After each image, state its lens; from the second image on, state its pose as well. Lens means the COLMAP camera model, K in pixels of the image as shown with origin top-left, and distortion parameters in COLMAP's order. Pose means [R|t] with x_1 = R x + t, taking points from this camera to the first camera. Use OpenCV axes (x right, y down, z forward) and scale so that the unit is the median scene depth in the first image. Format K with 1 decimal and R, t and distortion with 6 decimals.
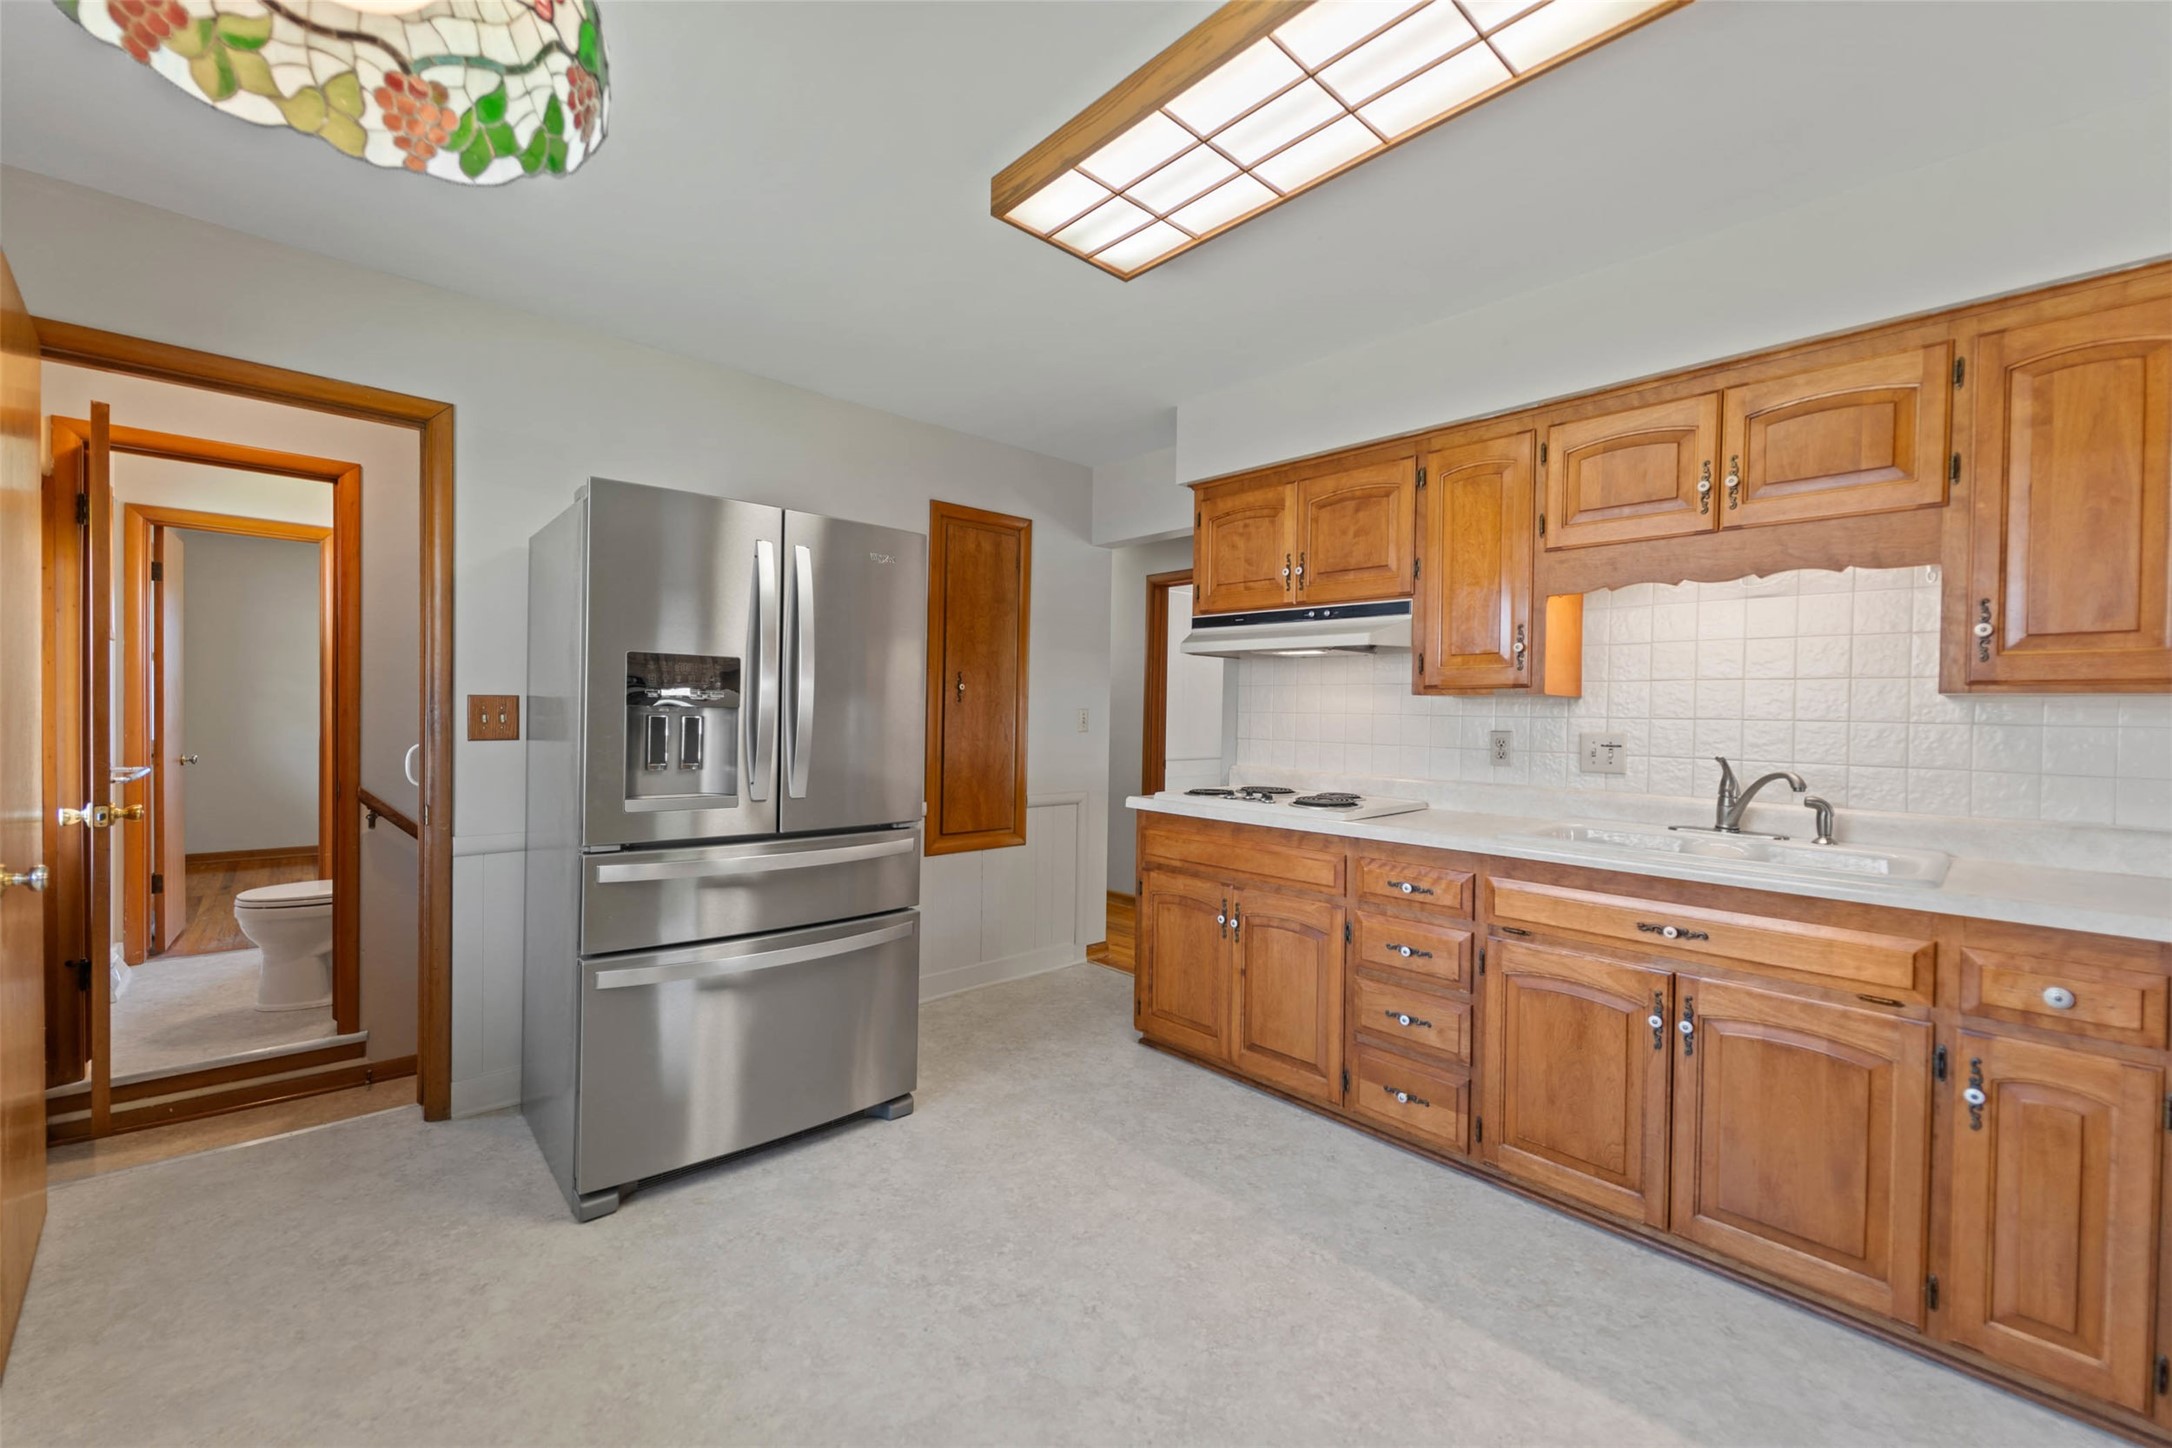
lens RADIAL K [[865.4, 0, 1098.1], [0, 865.4, 719.5], [0, 0, 1]] dist [-0.000715, -0.000161]
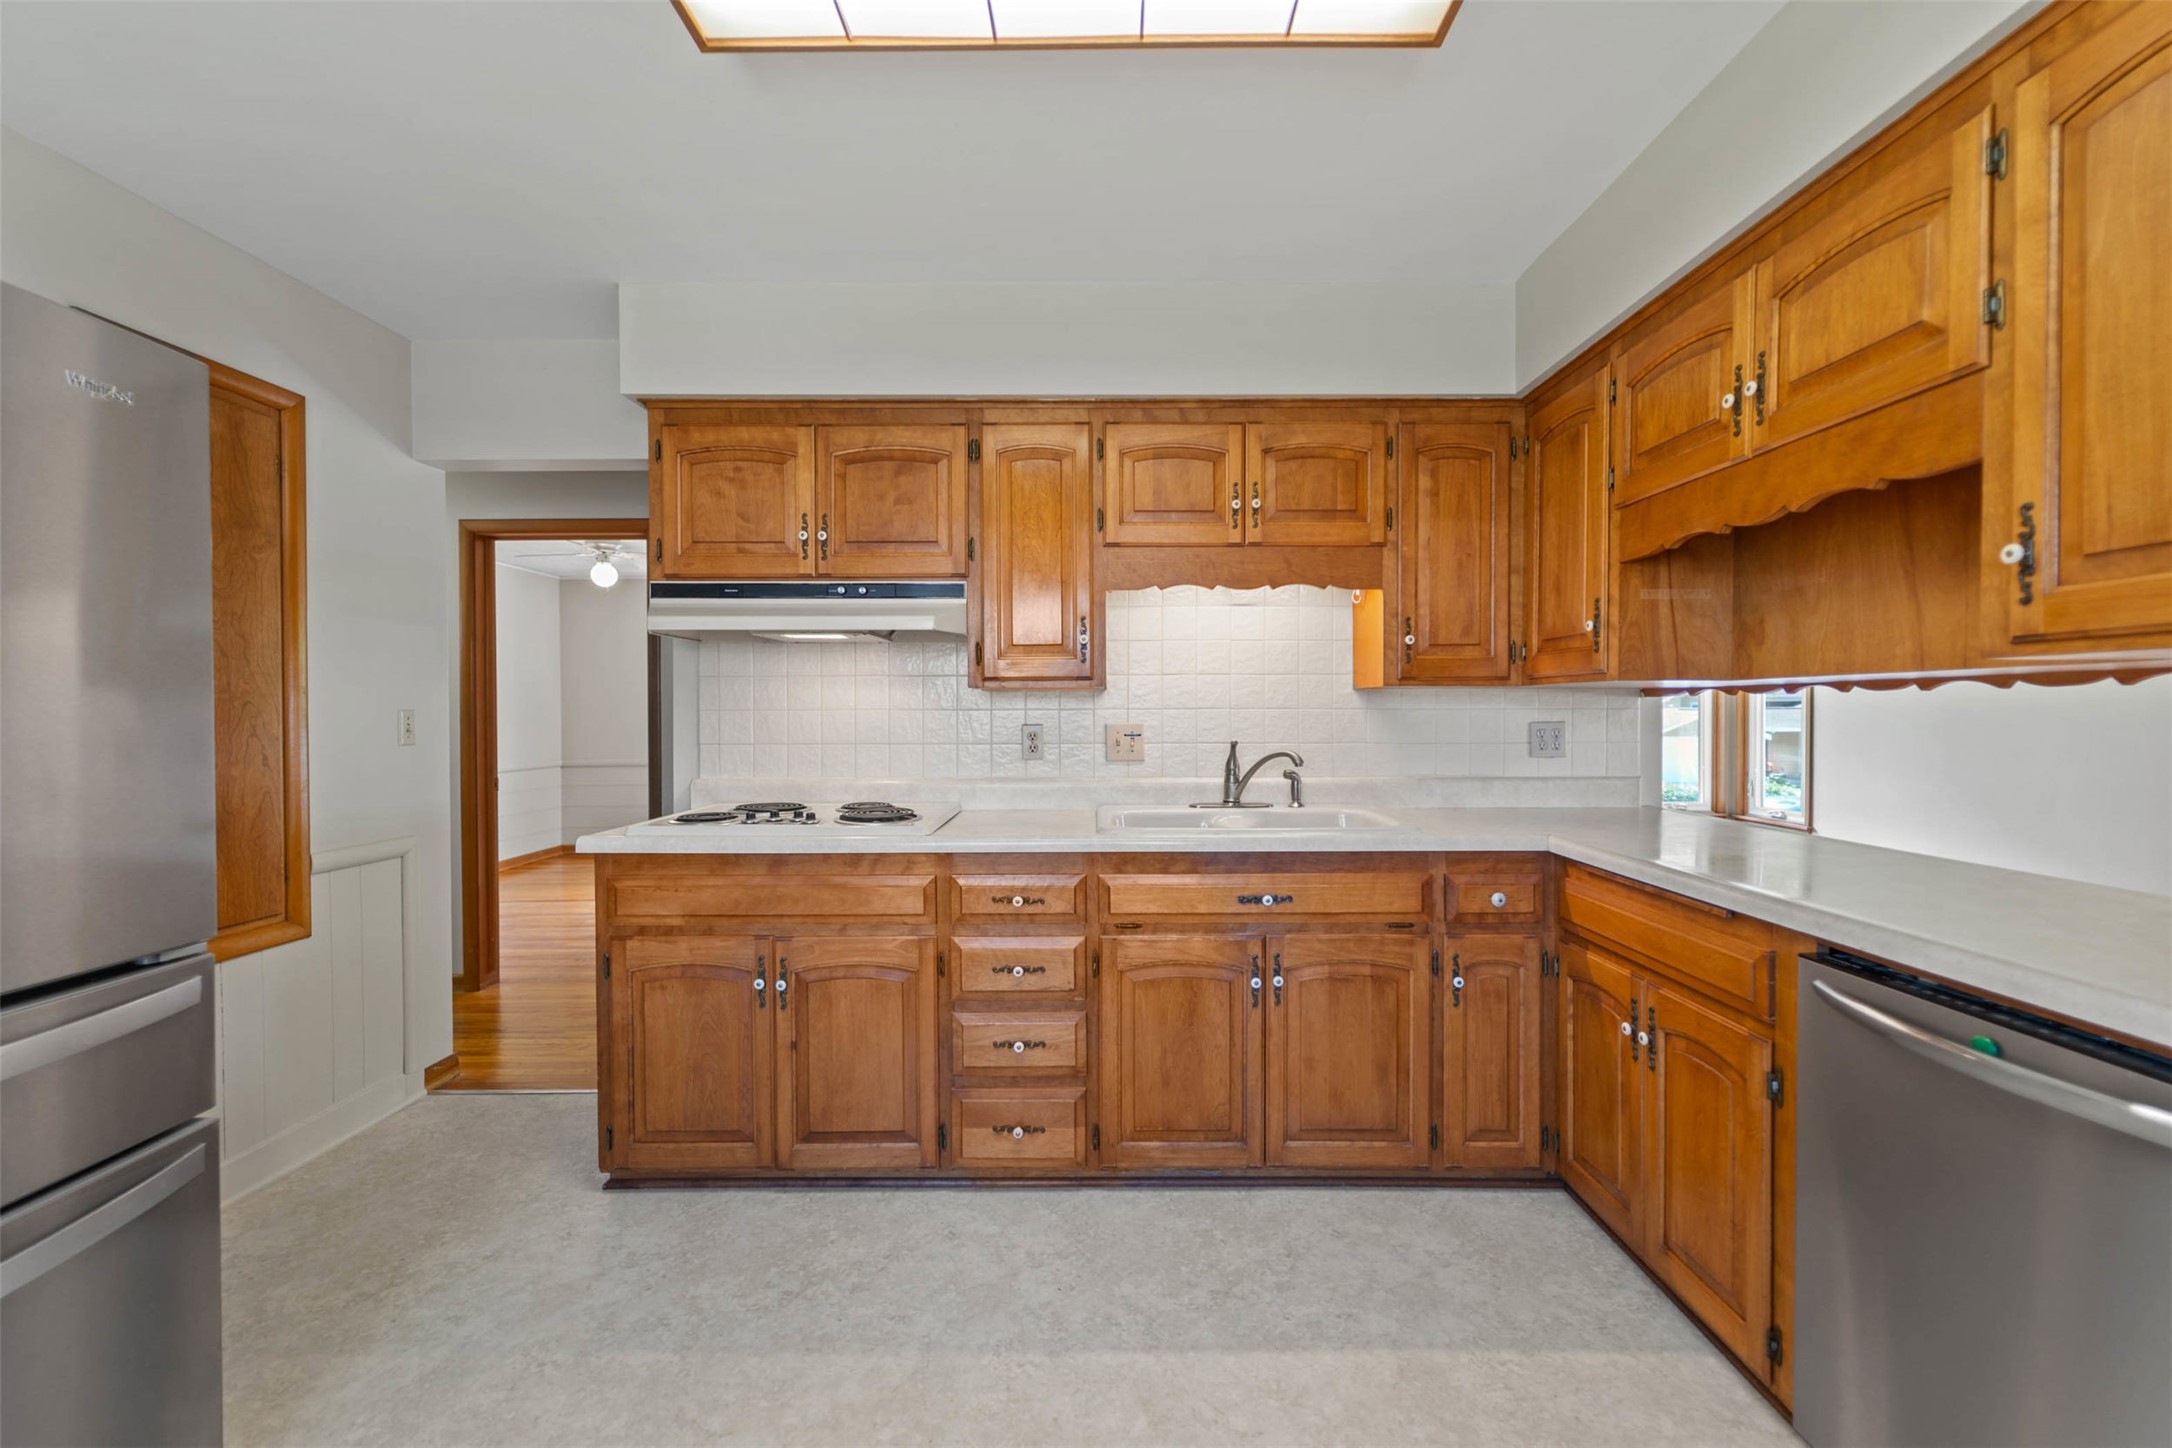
lens RADIAL K [[865.4, 0, 1098.1], [0, 865.4, 719.5], [0, 0, 1]] dist [-0.000715, -0.000161]
pose [[0.687512, -0.026980, 0.725671, -0.230084], [0.021573, 0.999627, 0.016726, -0.008107], [-0.725852, 0.004156, 0.687838, 0.308445]]
